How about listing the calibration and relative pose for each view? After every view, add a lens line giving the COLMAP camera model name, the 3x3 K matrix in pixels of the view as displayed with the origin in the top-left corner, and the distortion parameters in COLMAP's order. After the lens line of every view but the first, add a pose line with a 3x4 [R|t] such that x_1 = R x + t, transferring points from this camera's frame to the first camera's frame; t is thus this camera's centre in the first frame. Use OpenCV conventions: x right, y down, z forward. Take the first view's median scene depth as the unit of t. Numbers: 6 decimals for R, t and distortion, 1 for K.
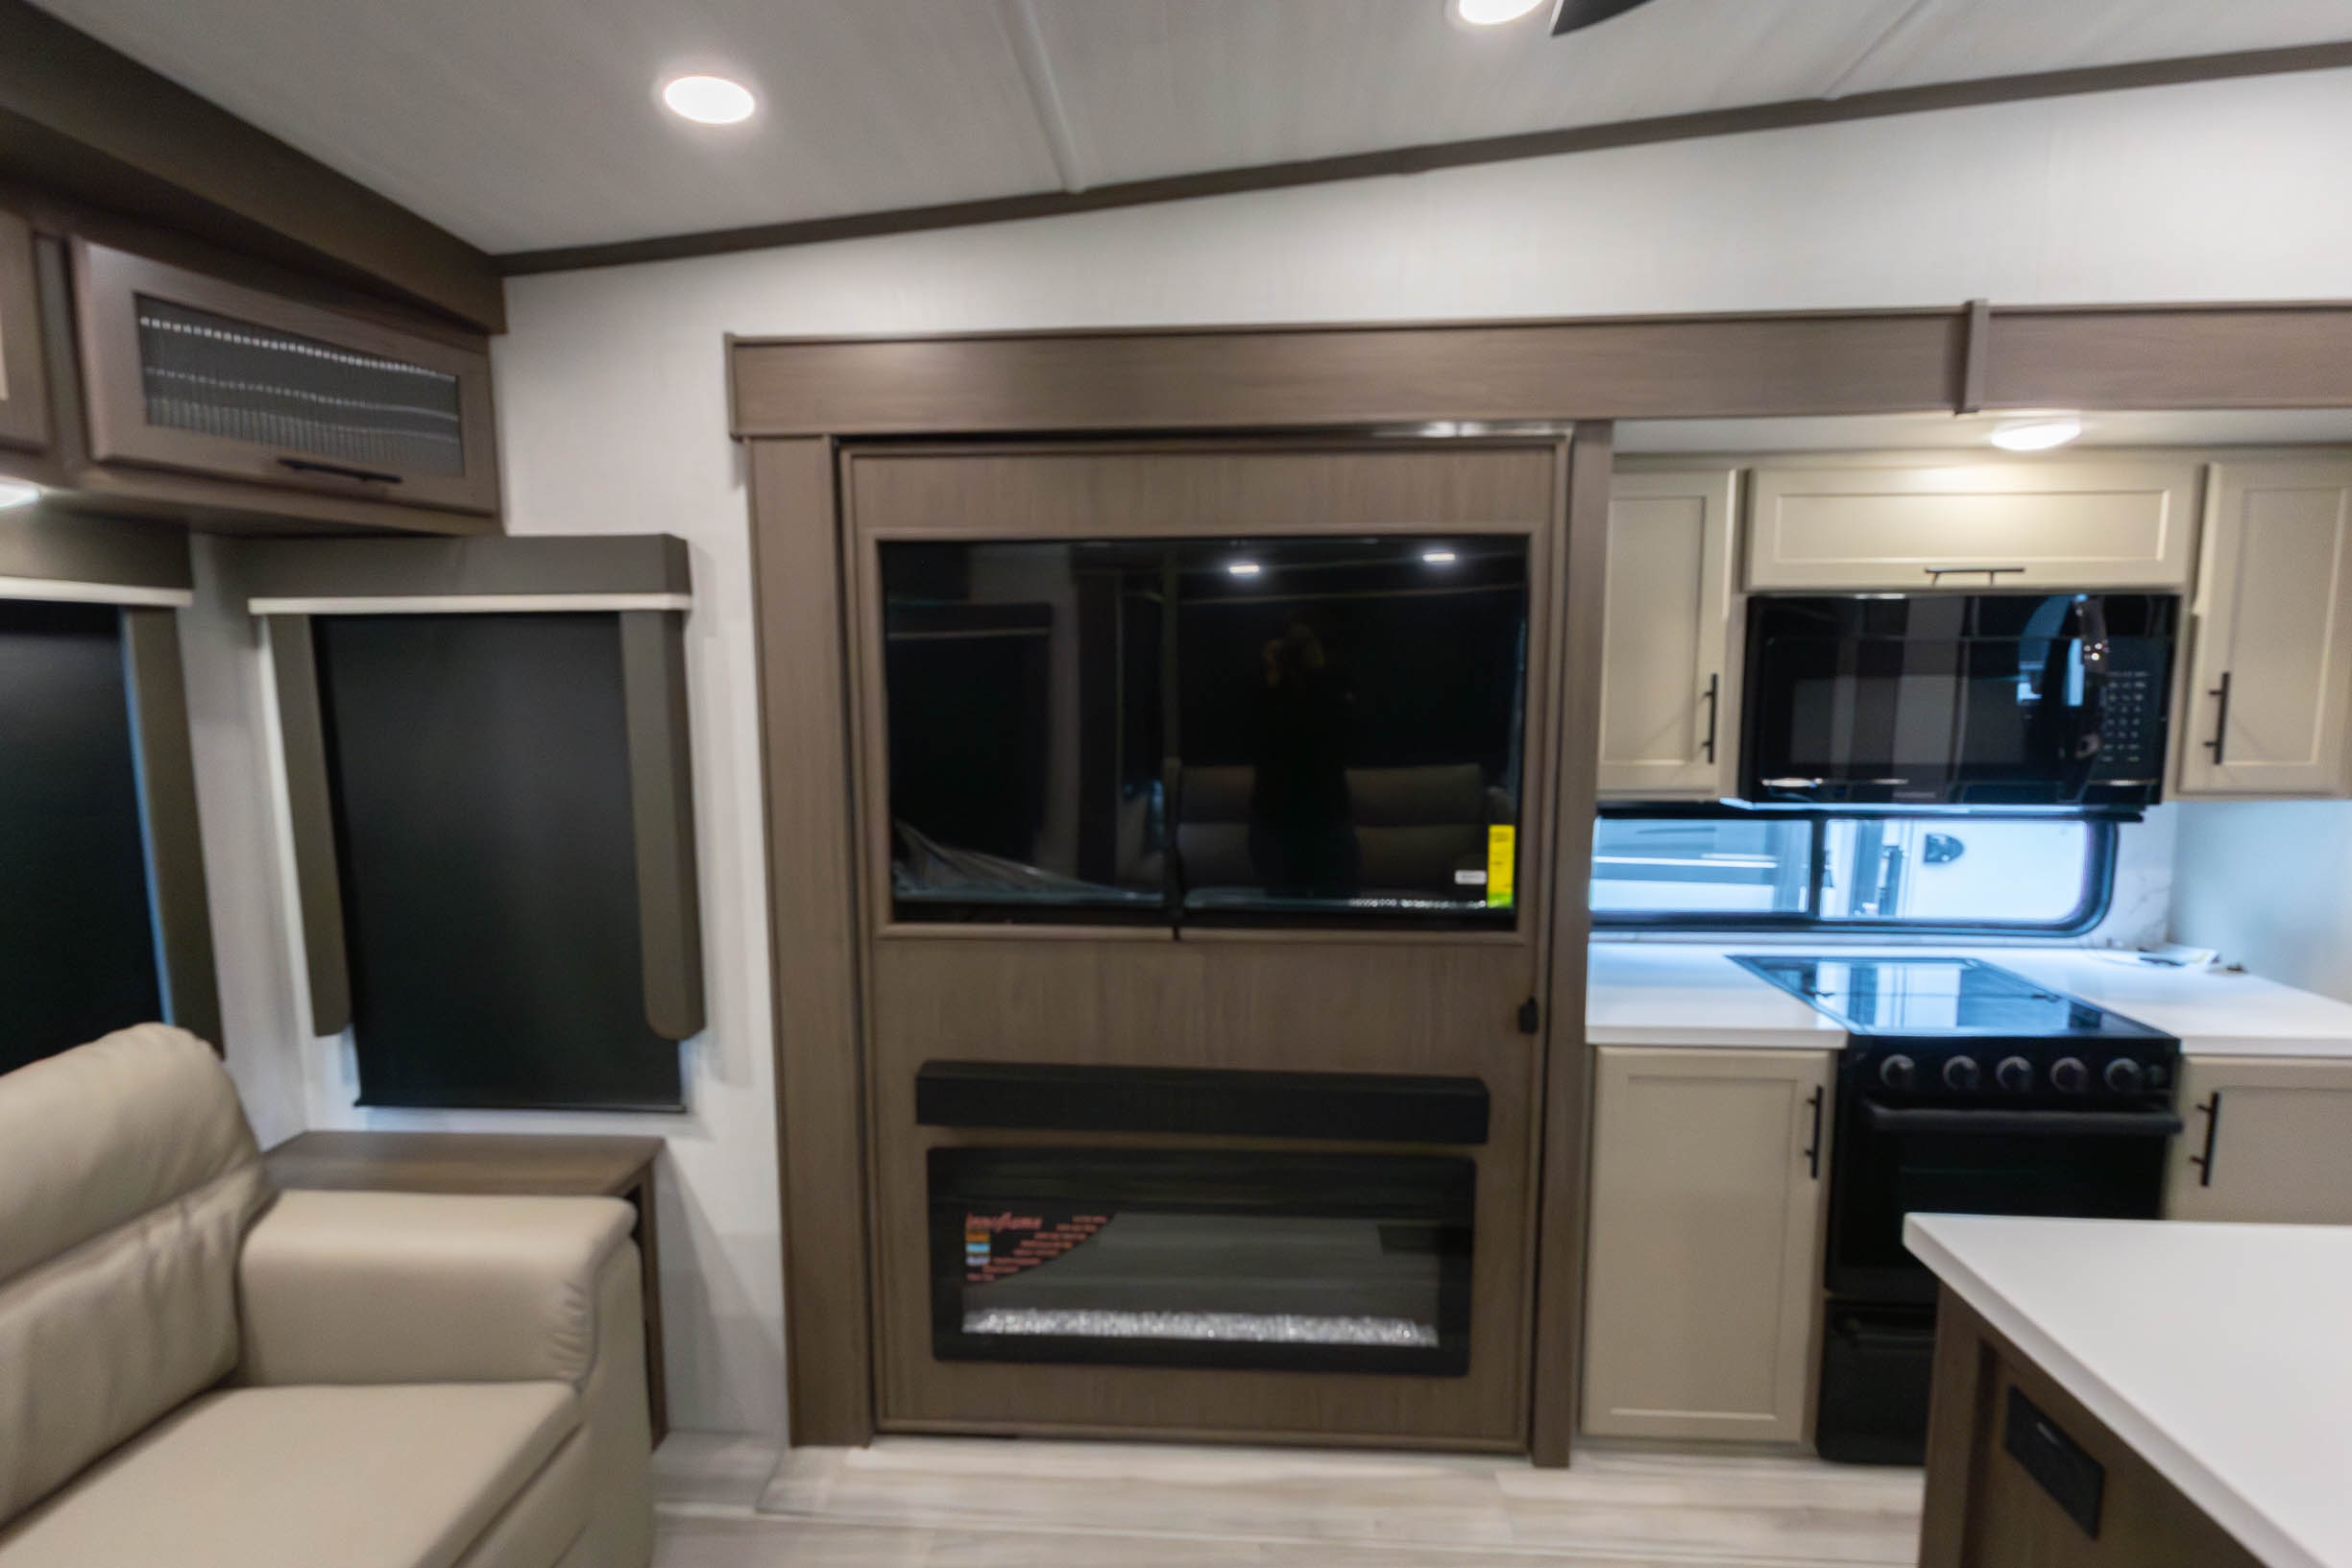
lens RADIAL K [[1043.3, 0, 1176.0], [0, 1043.3, 784.0], [0, 0, 1]] dist [-0.000008, -0.000234]
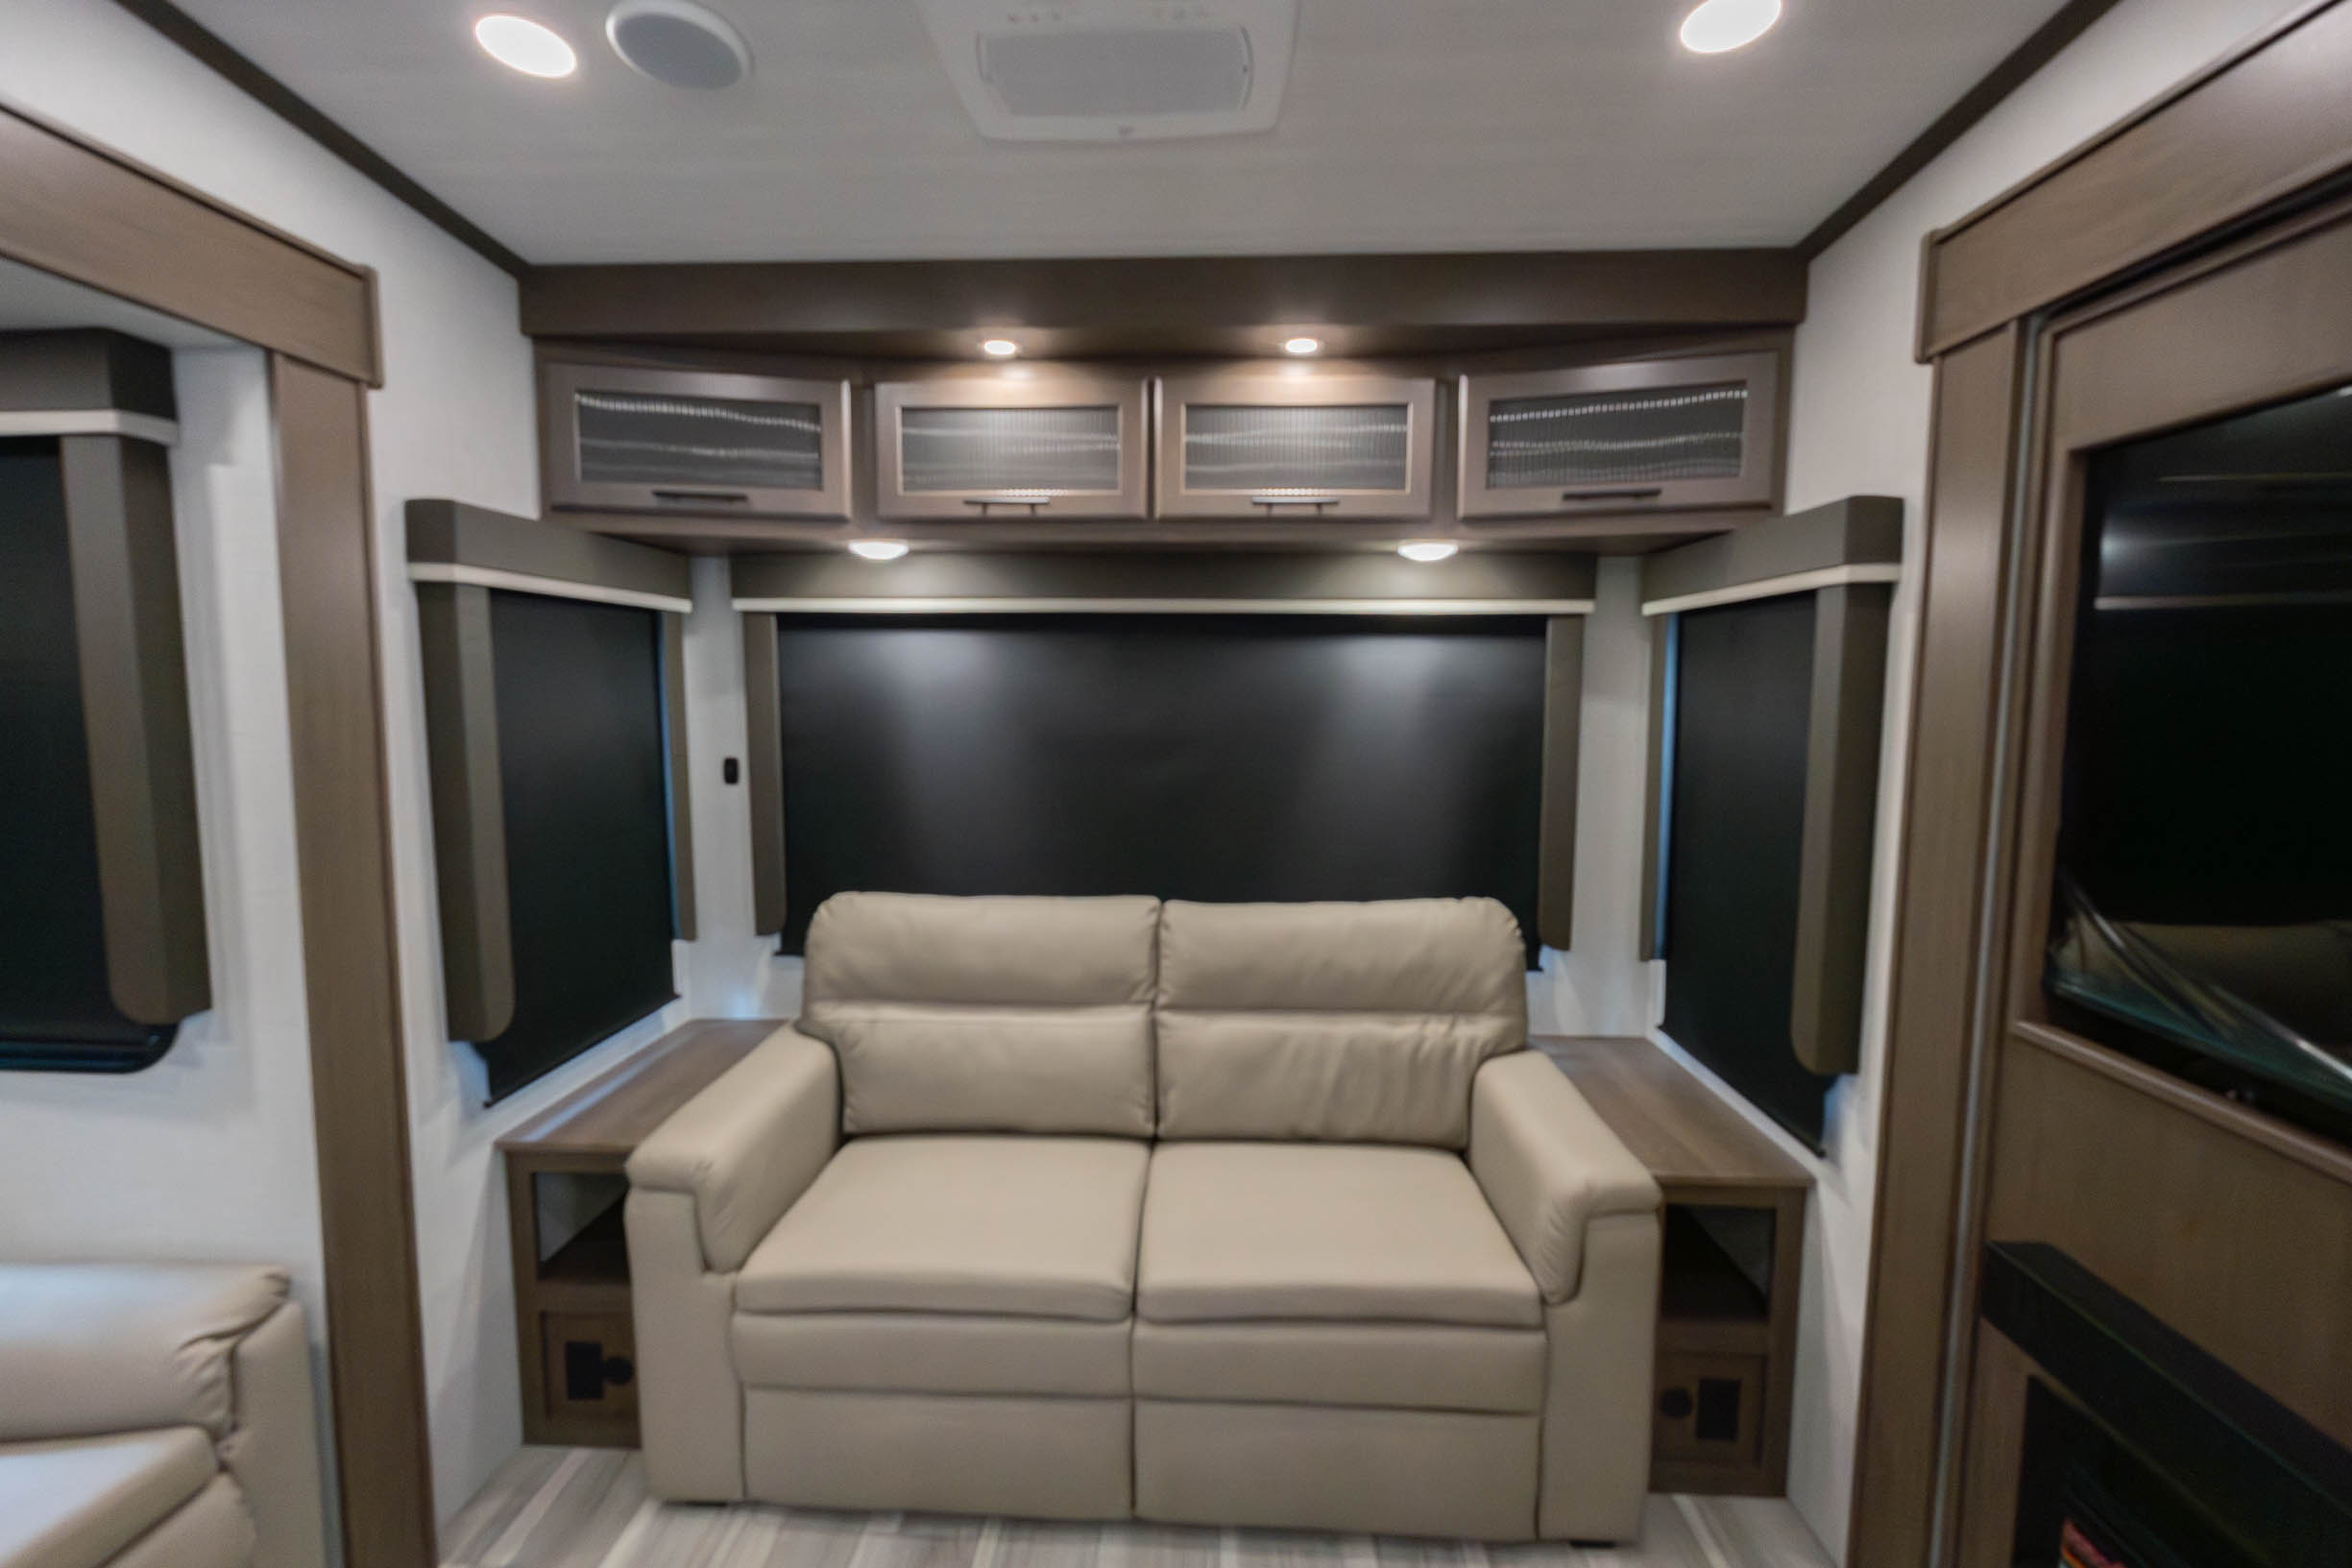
lens RADIAL K [[1077.3, 0, 1176.0], [0, 1077.3, 784.0], [0, 0, 1]] dist [0.003422, 0.000300]
pose [[0.003584, 0.098313, -0.995149, 0.410756], [-0.116827, 0.988382, 0.097223, -0.021192], [0.993146, 0.115911, 0.015028, 0.423311]]
